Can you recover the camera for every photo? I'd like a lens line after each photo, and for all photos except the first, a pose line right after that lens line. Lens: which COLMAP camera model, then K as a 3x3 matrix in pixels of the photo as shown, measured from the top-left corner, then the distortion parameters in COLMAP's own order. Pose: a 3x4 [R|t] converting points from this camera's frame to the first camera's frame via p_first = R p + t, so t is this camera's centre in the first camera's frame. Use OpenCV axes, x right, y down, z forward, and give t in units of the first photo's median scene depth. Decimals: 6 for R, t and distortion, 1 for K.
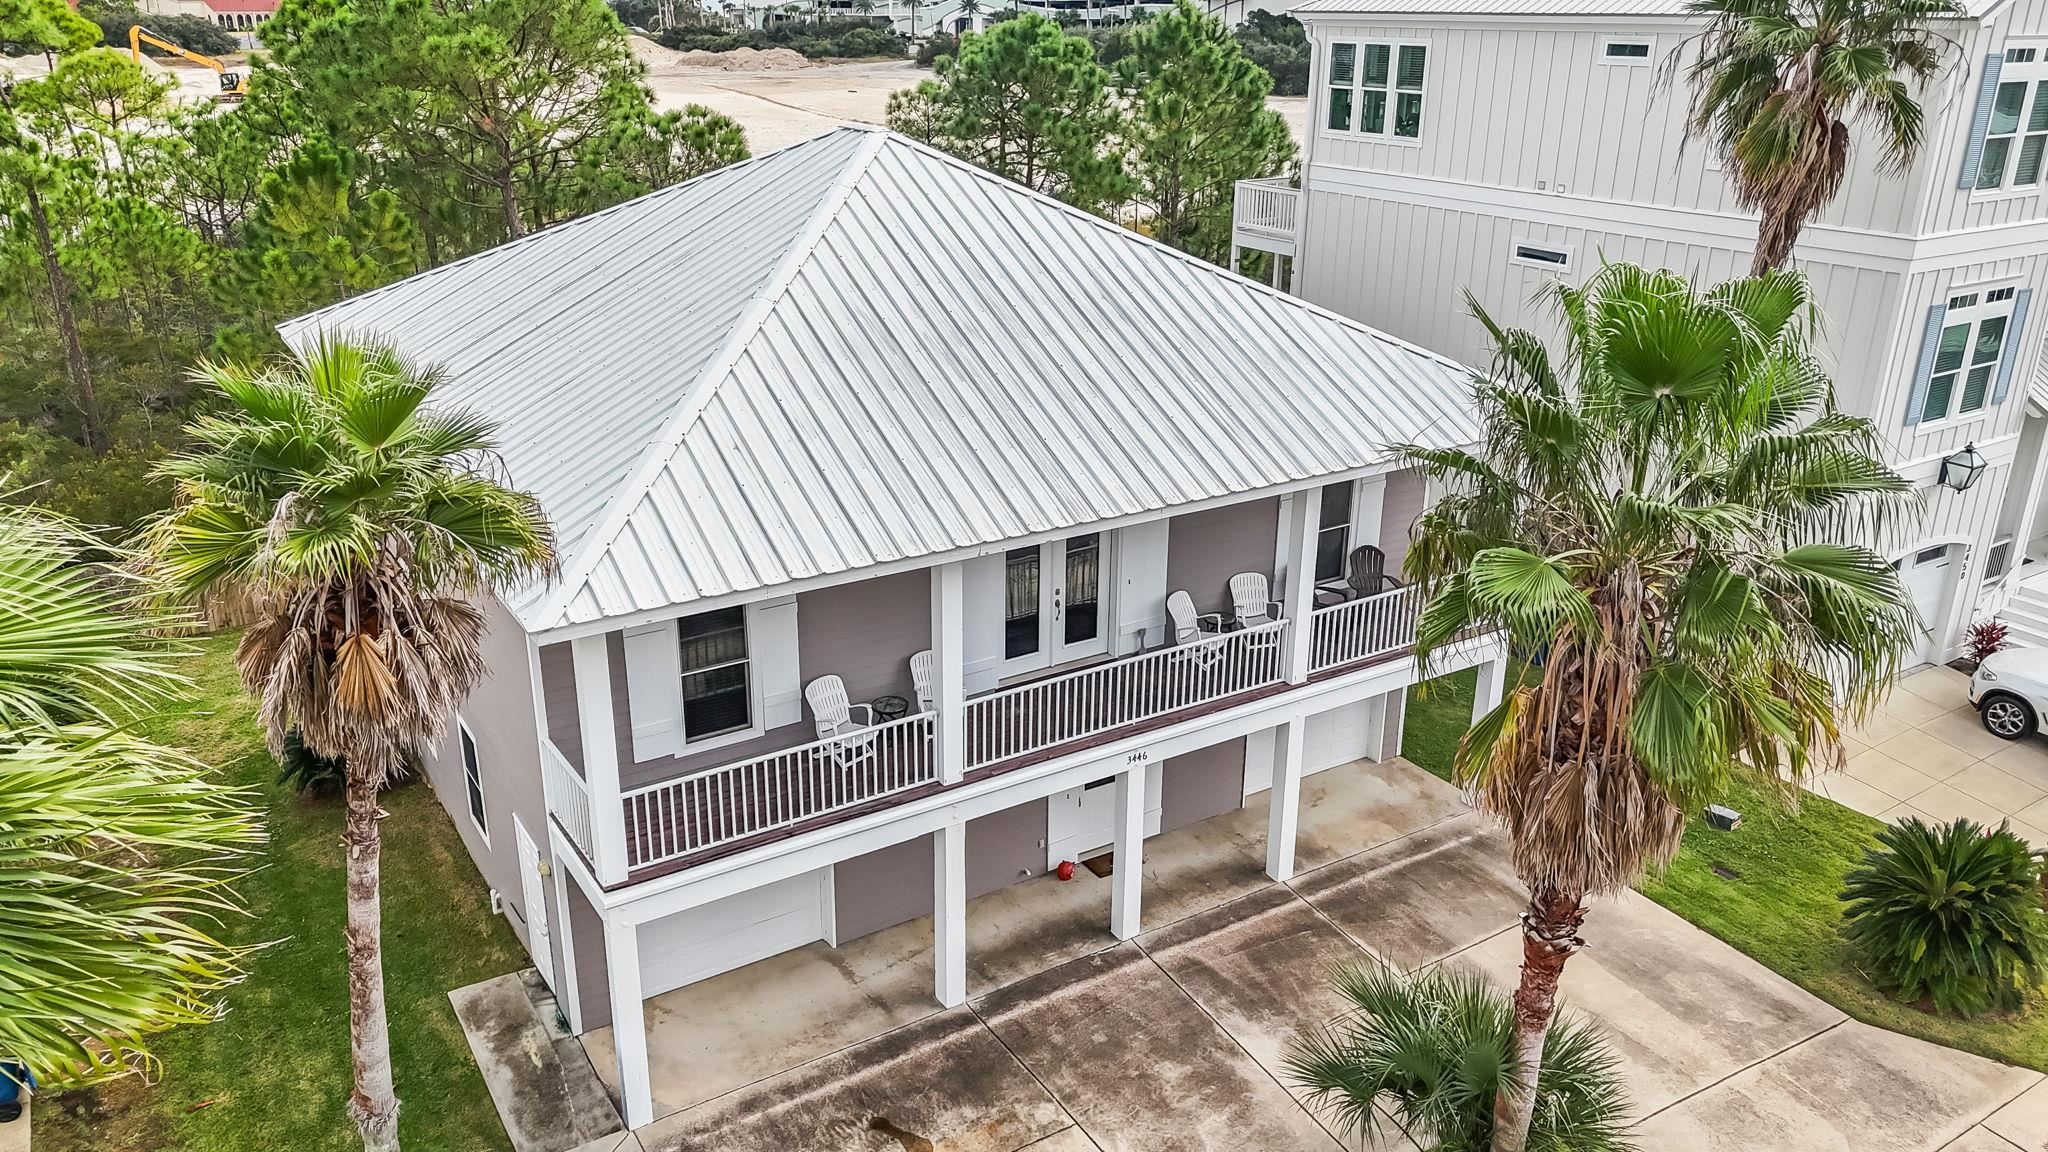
lens RADIAL K [[1505.0, 0, 1030.0], [0, 1505.0, 575.5], [0, 0, 1]] dist [0.066846, -0.055936]
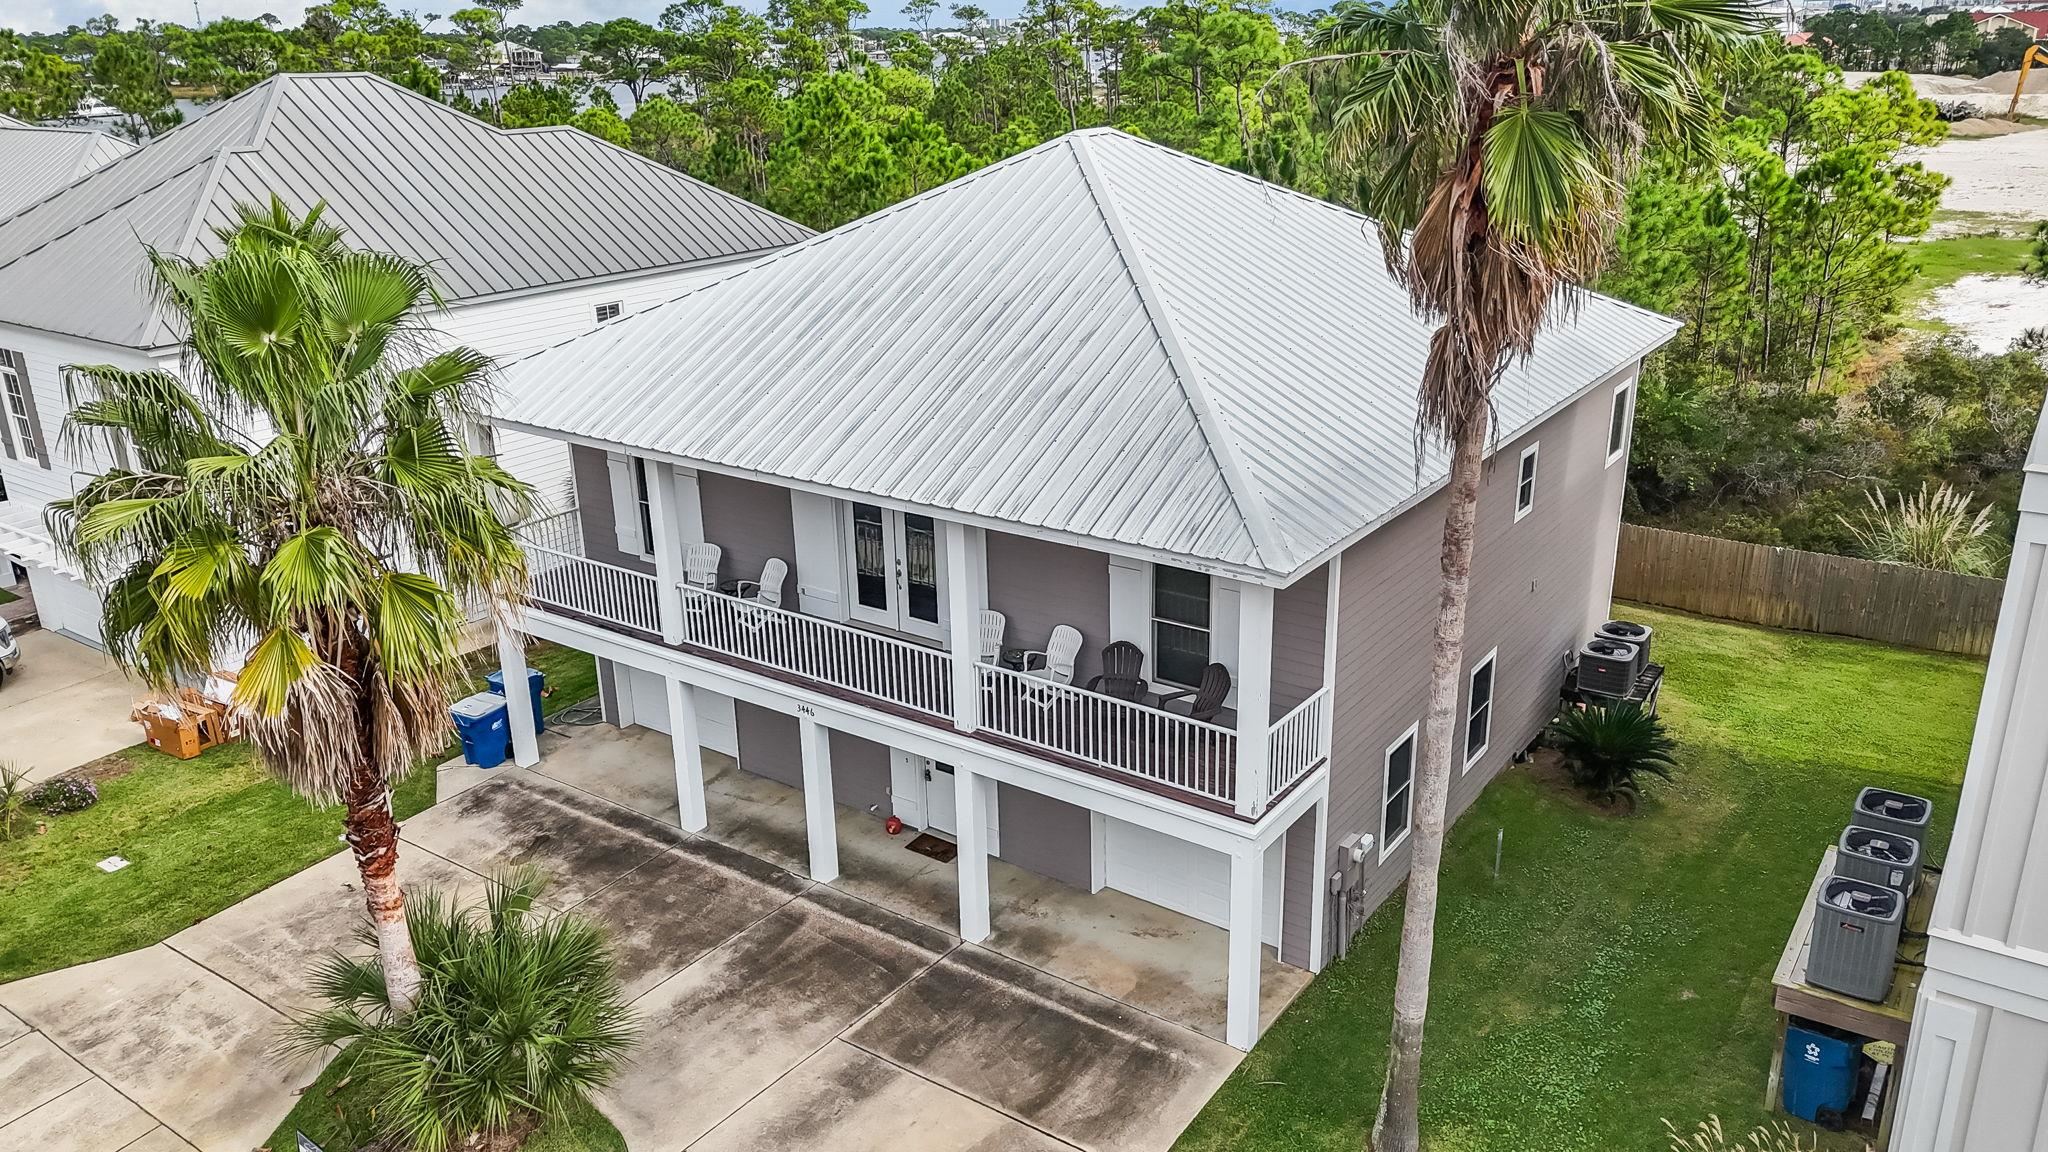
lens RADIAL K [[1517.3, 0, 1028.9], [0, 1517.3, 563.9], [0, 0, 1]] dist [0.061791, -0.054061]
pose [[0.376733, 0.290576, -0.879567, 1.045704], [-0.308509, 0.934676, 0.176642, -0.216032], [0.873438, 0.204808, 0.441769, 0.628110]]
